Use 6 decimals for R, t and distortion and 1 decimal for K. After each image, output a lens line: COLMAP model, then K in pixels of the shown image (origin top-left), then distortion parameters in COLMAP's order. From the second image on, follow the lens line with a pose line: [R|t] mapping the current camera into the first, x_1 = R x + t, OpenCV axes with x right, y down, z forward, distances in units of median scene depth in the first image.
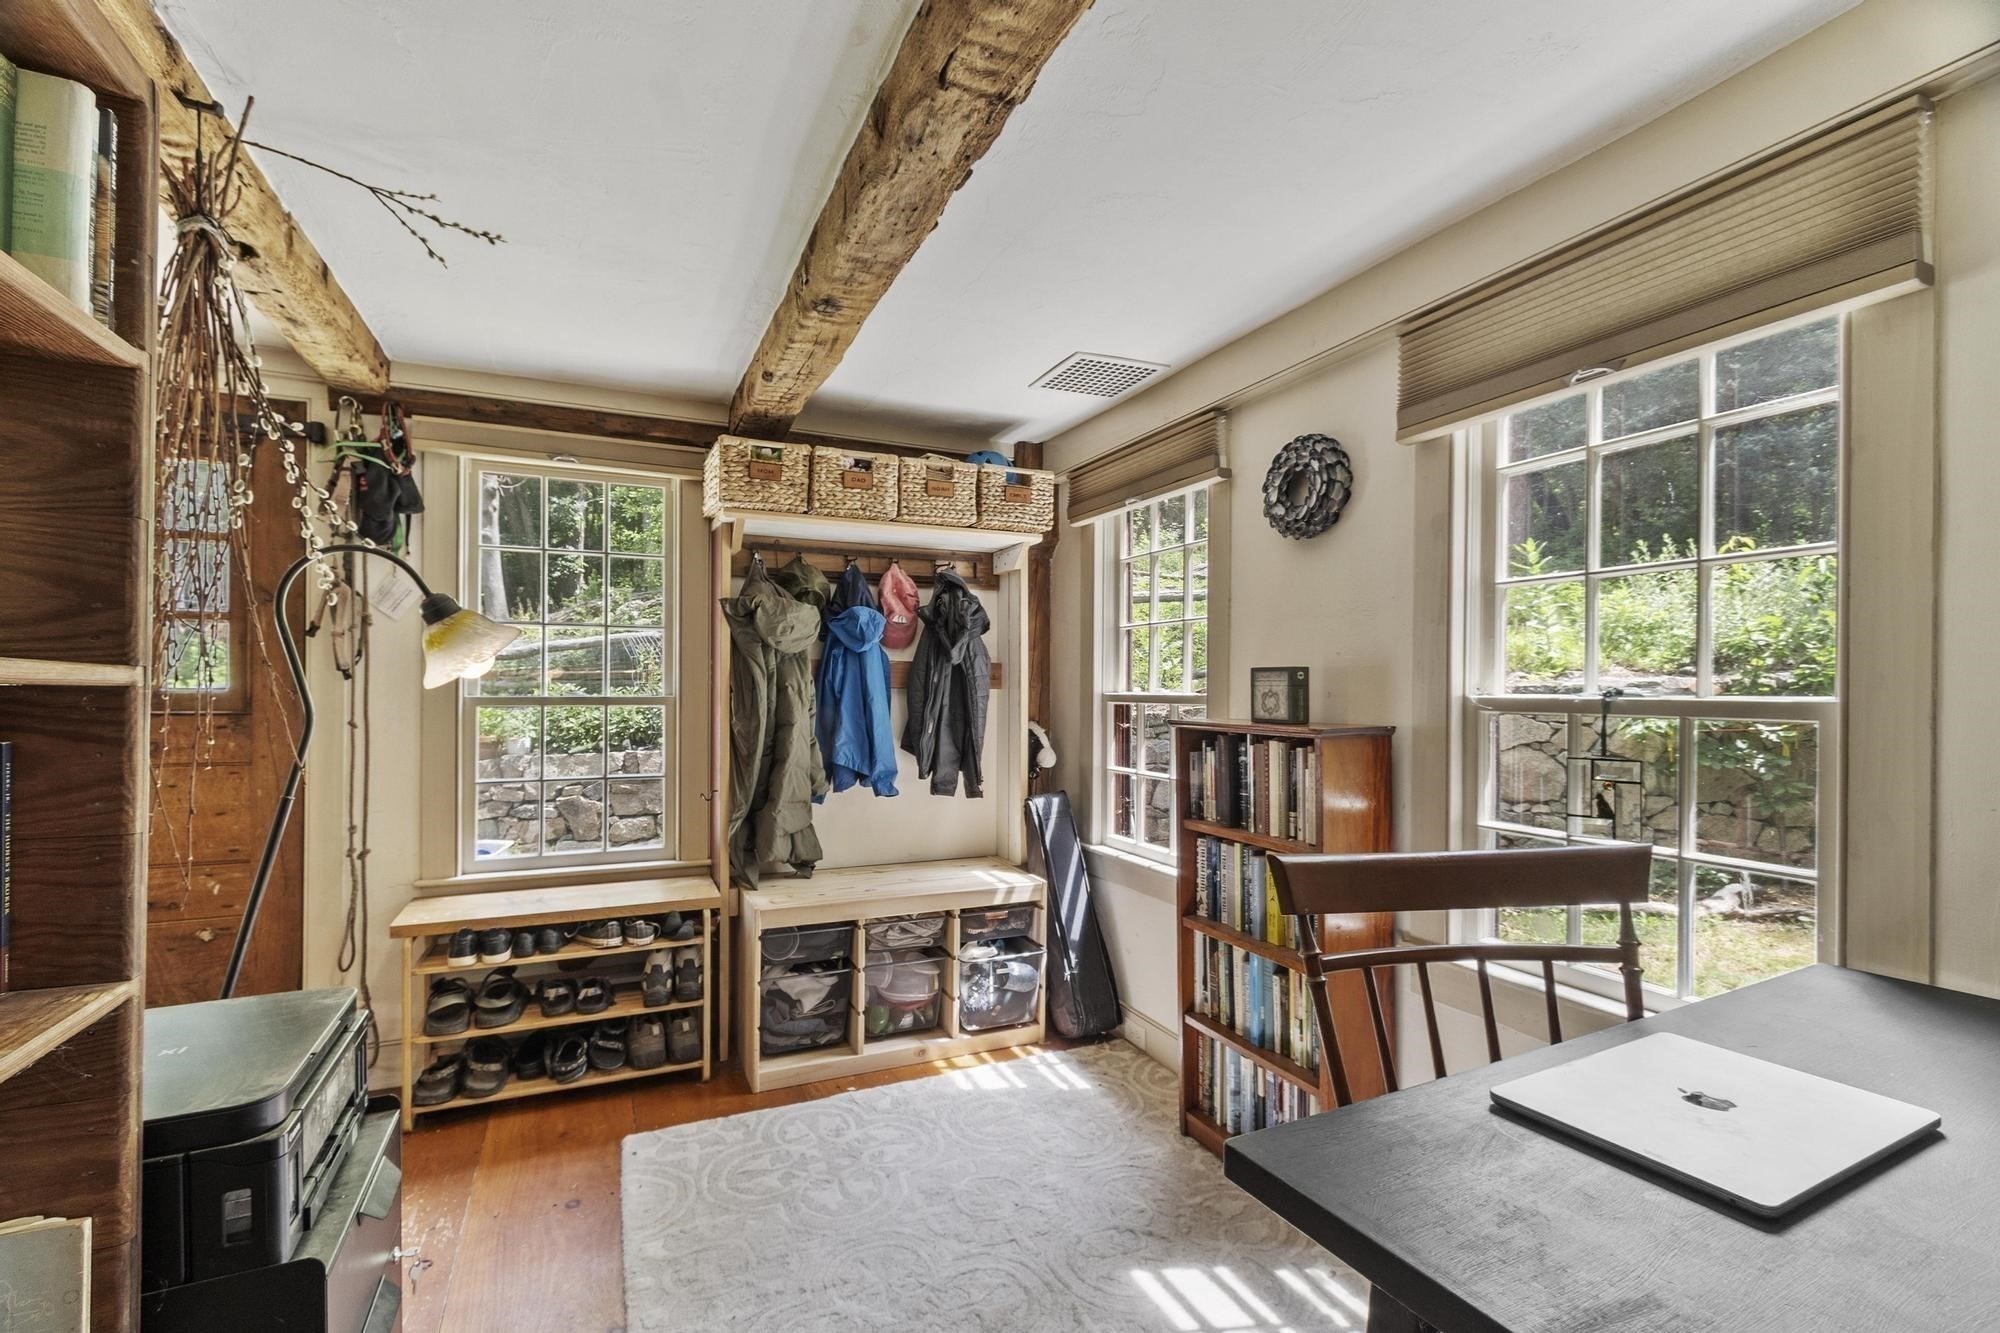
lens RADIAL K [[877.9, 0, 997.5], [0, 877.9, 677.0], [0, 0, 1]] dist [0.000141, 0.000103]
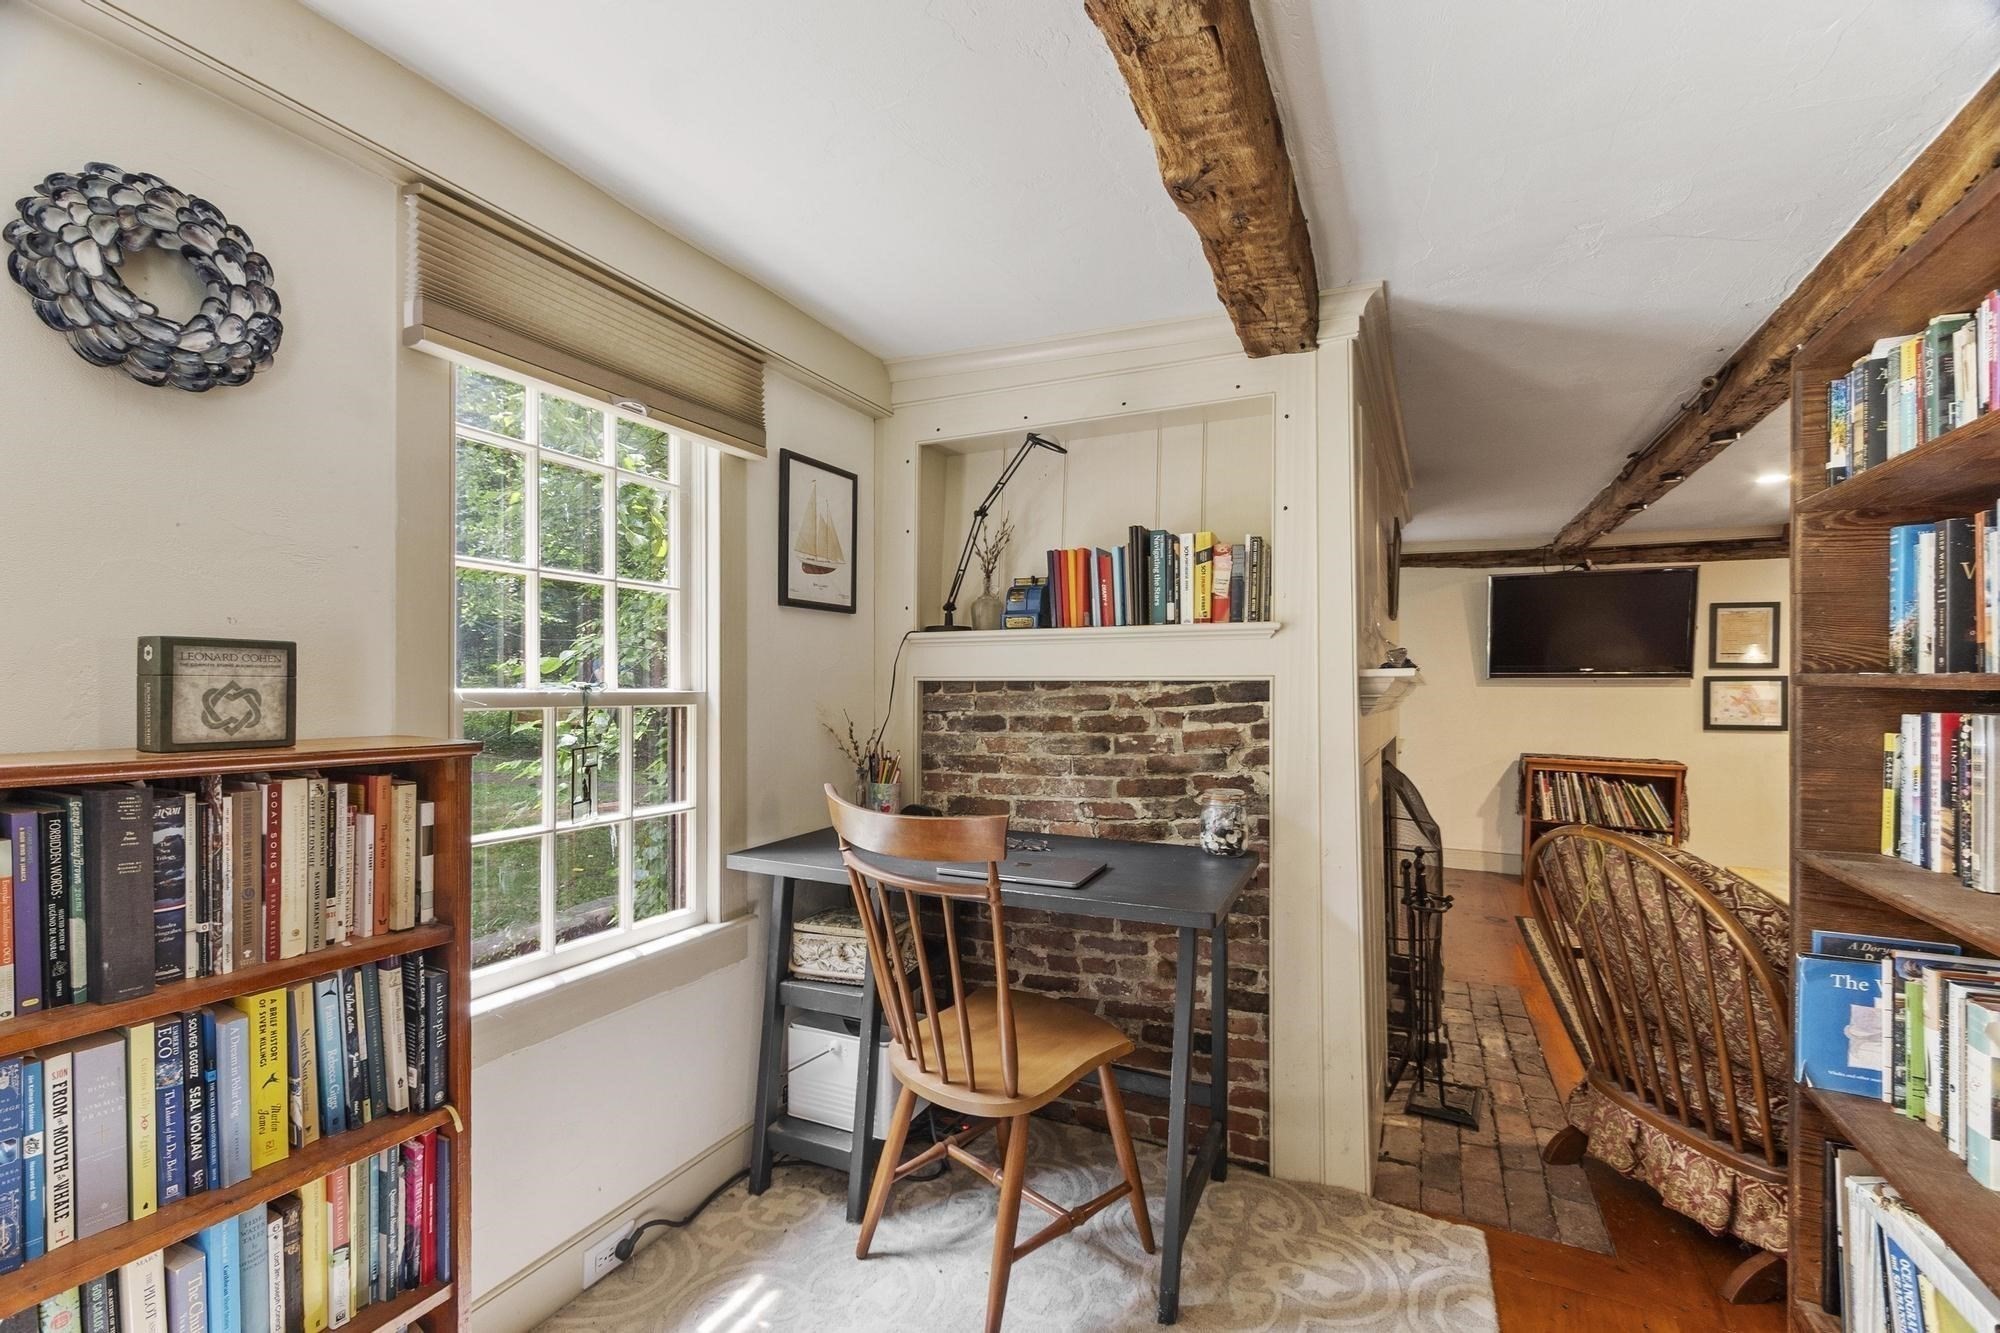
lens RADIAL K [[877.9, 0, 997.5], [0, 877.9, 677.0], [0, 0, 1]] dist [0.000141, 0.000103]
pose [[-0.643481, 0.000601, 0.765462, -0.363664], [-0.020113, 0.999641, -0.017693, 0.010612], [-0.765198, -0.026781, -0.643238, 0.993916]]
